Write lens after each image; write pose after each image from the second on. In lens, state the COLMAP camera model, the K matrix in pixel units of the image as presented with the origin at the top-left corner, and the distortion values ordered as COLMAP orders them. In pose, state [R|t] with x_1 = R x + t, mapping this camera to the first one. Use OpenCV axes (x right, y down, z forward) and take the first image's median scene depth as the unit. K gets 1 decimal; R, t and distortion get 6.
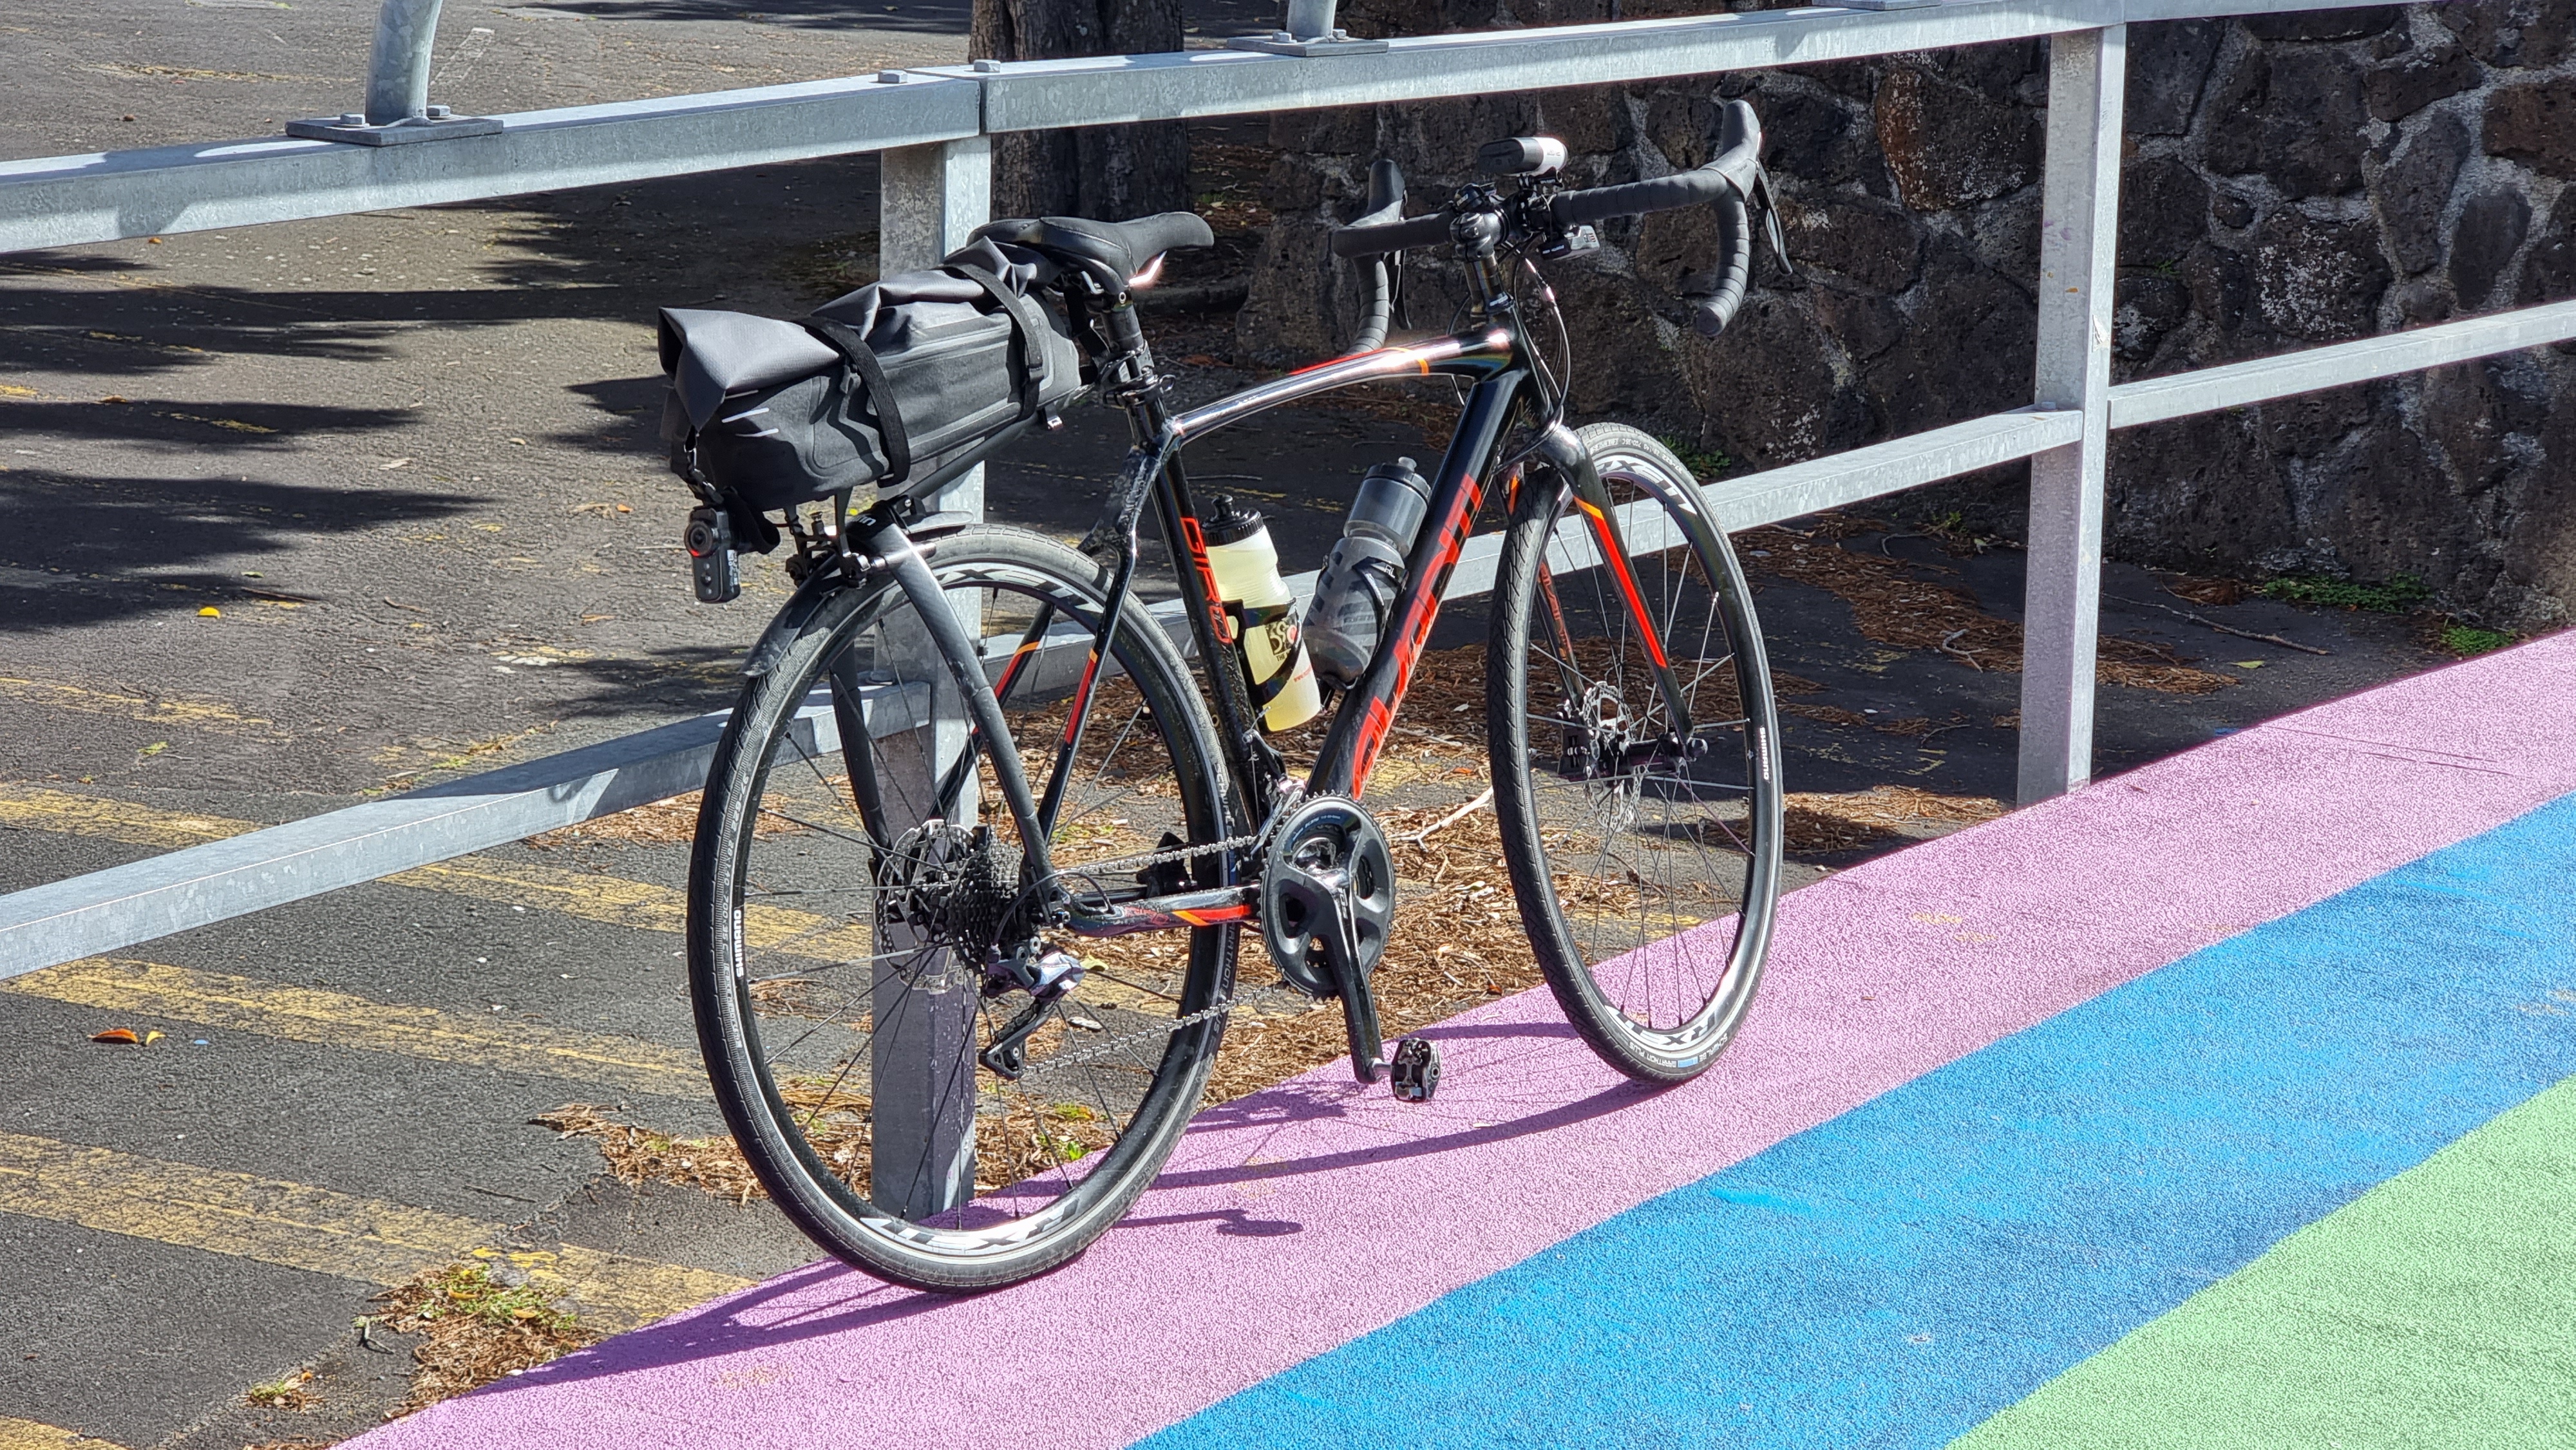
lens RADIAL K [[5230.0, 0, 1291.4], [0, 5230.0, 720.2], [0, 0, 1]] dist [0.002682, 0.000000]
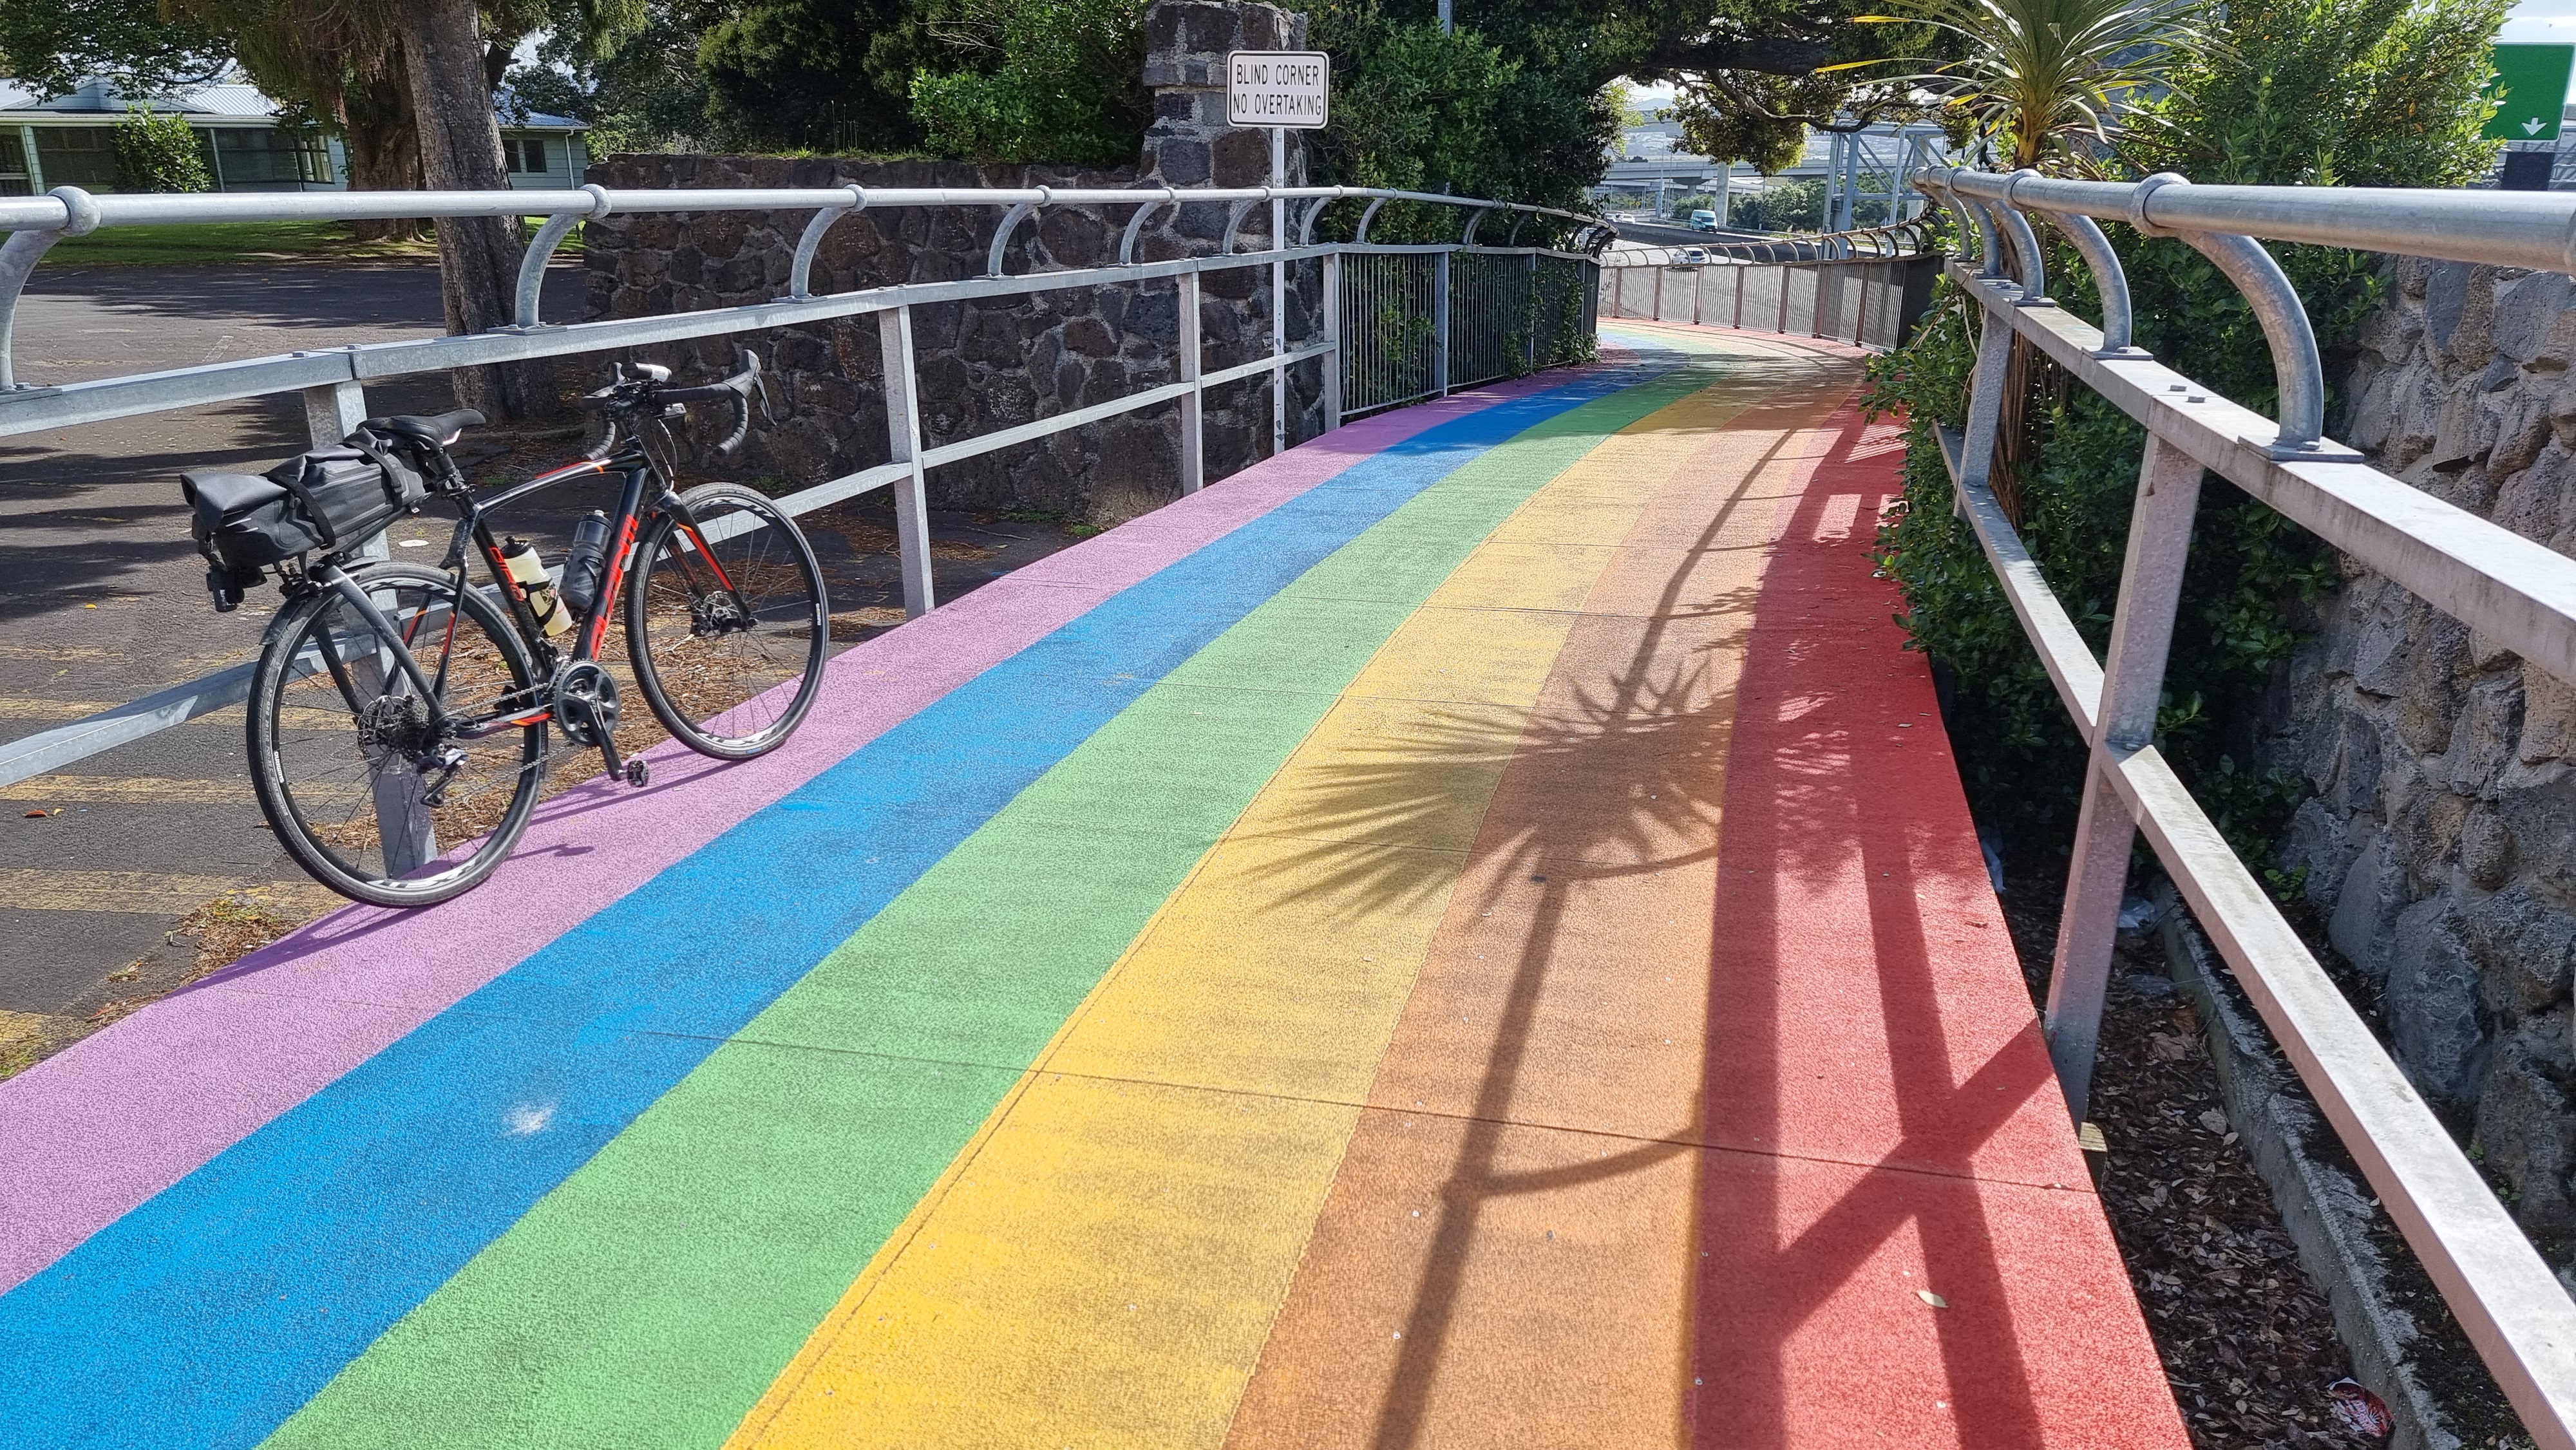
lens RADIAL K [[1814.8, 0, 1399.9], [0, 1814.8, 764.6], [0, 0, 1]] dist [0.016944, -0.016403]
pose [[0.922297, -0.133858, 0.362561, 0.043196], [0.090562, 0.986839, 0.133968, -0.015848], [-0.375722, -0.090724, 0.922281, 0.122208]]
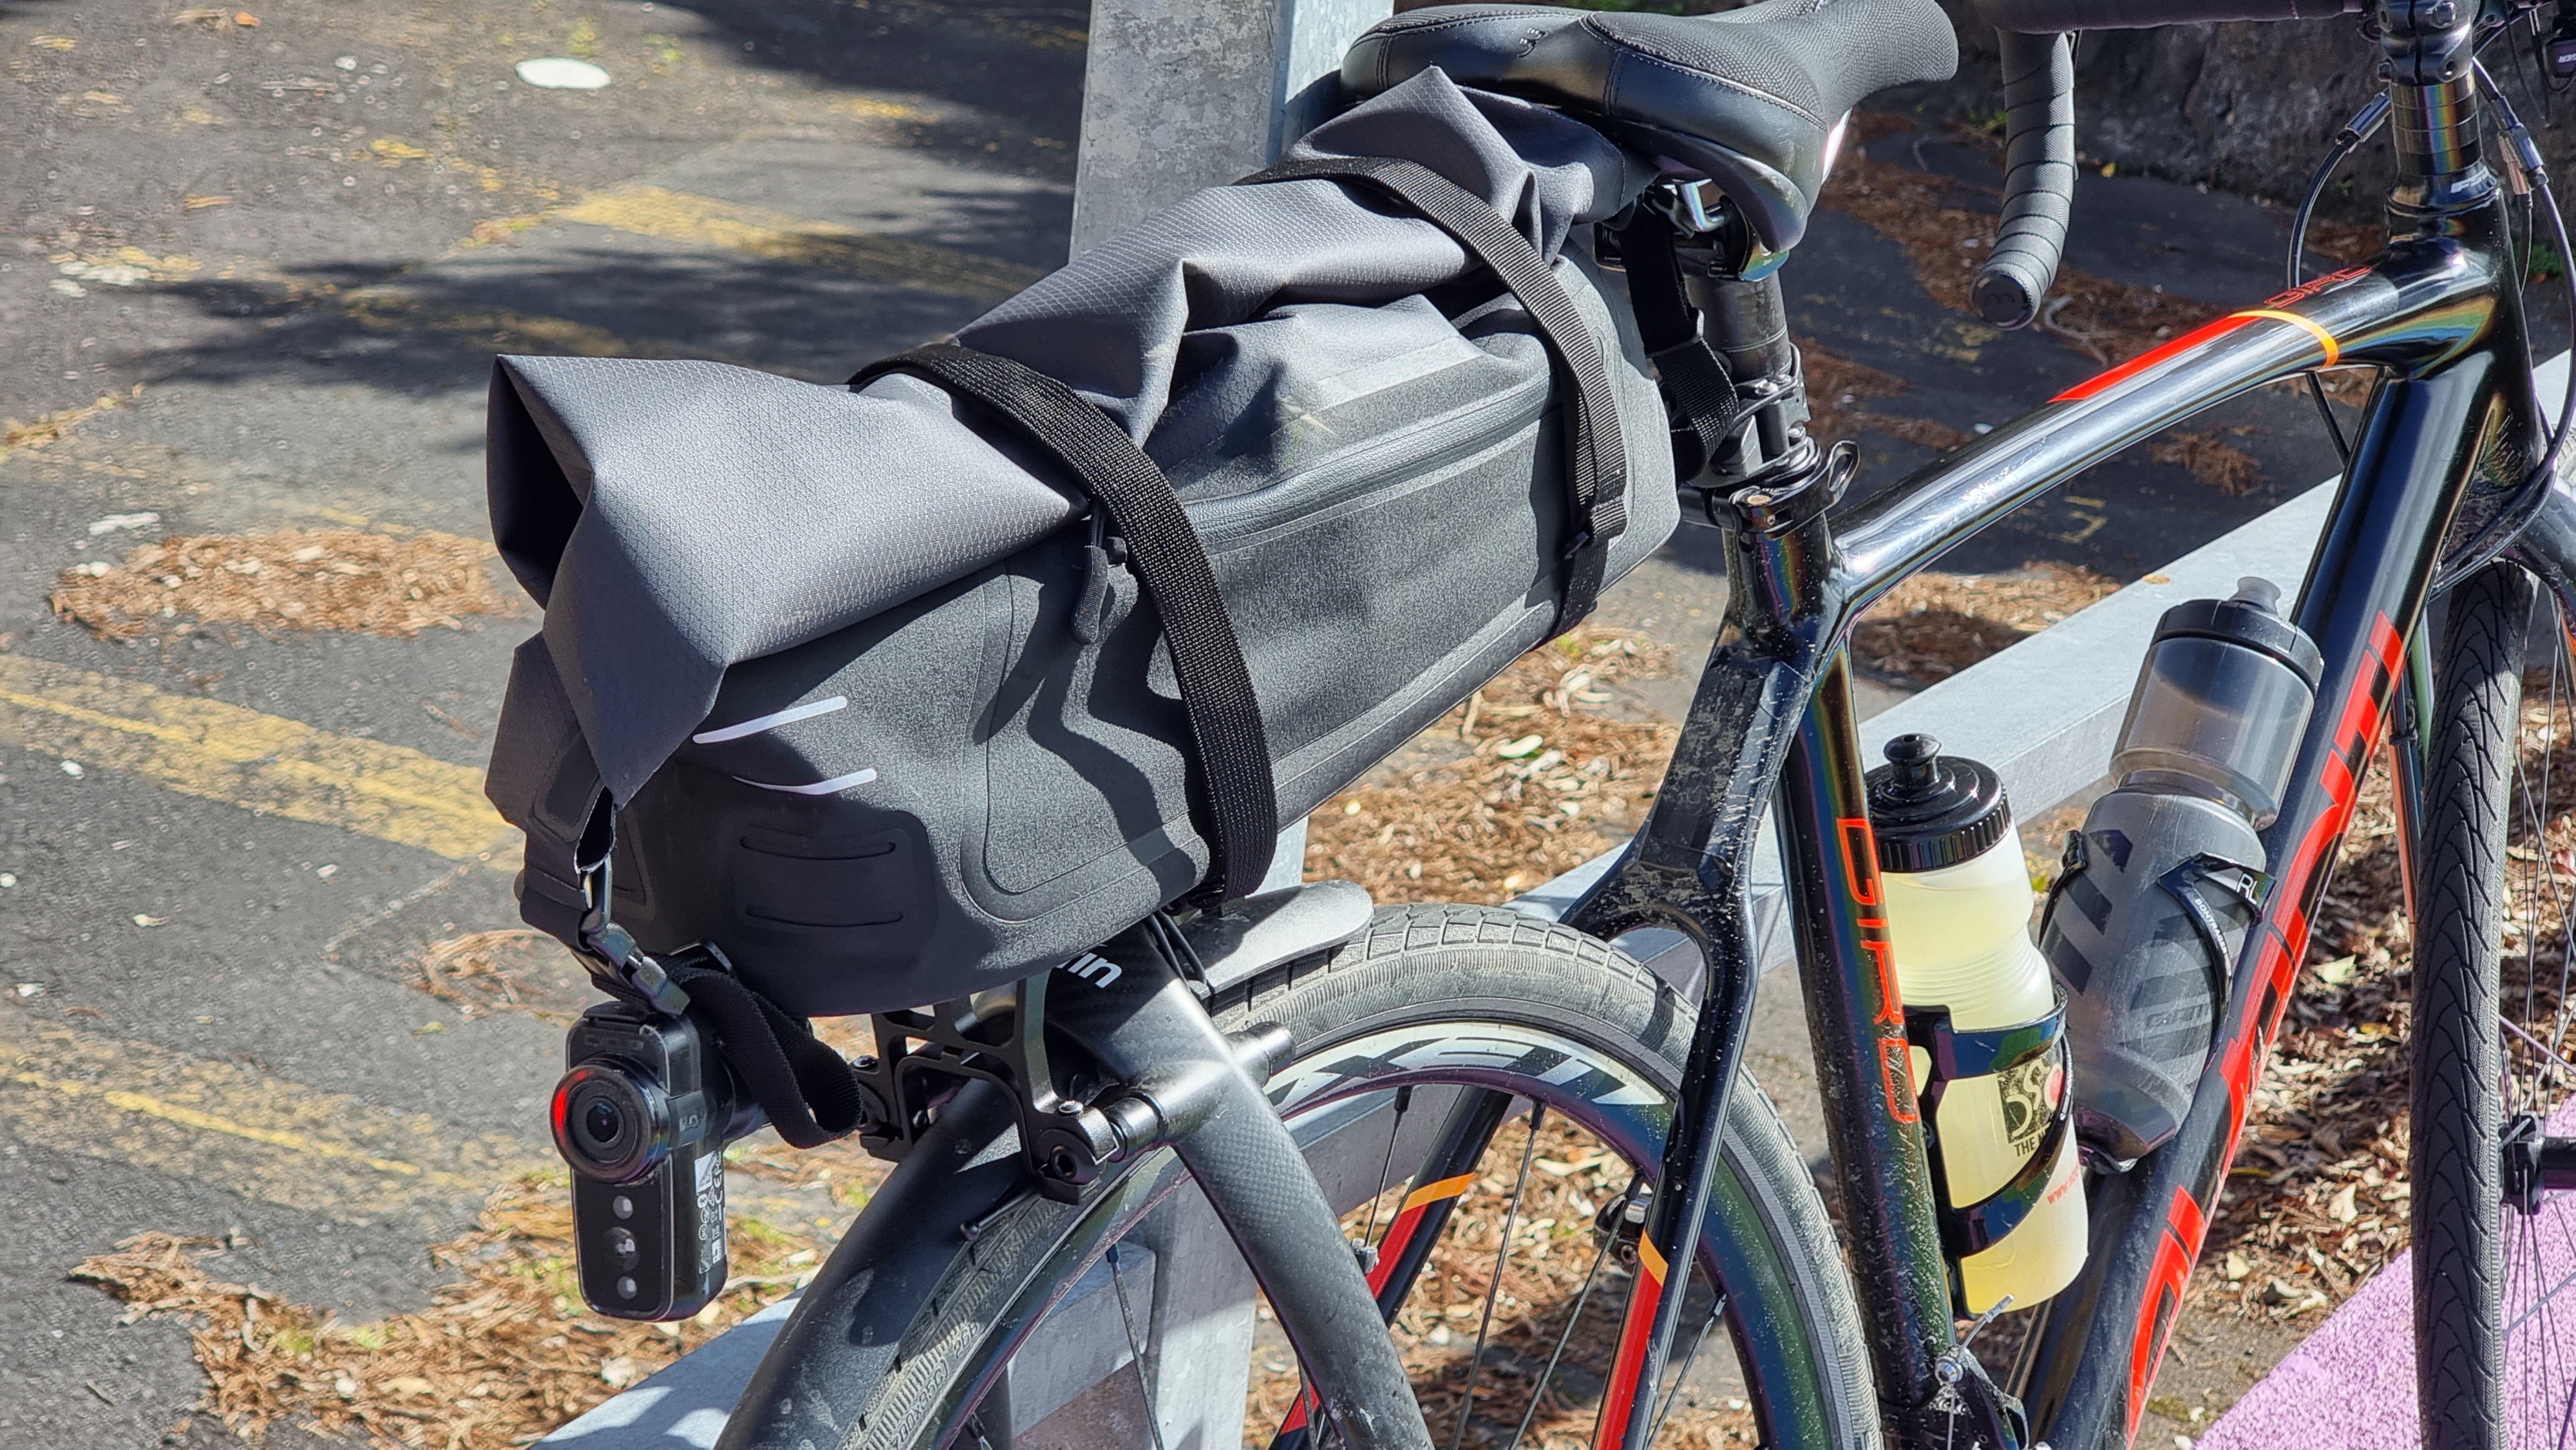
lens RADIAL K [[5230.0, 0, 1346.0], [0, 5230.0, 756.9], [0, 0, 1]] dist [0.002682, 0.000000]
pose [[0.995029, 0.044595, 0.089042, -0.088343], [-0.055083, 0.991360, 0.119046, -0.084263], [-0.082964, -0.123359, 0.988888, 0.629895]]
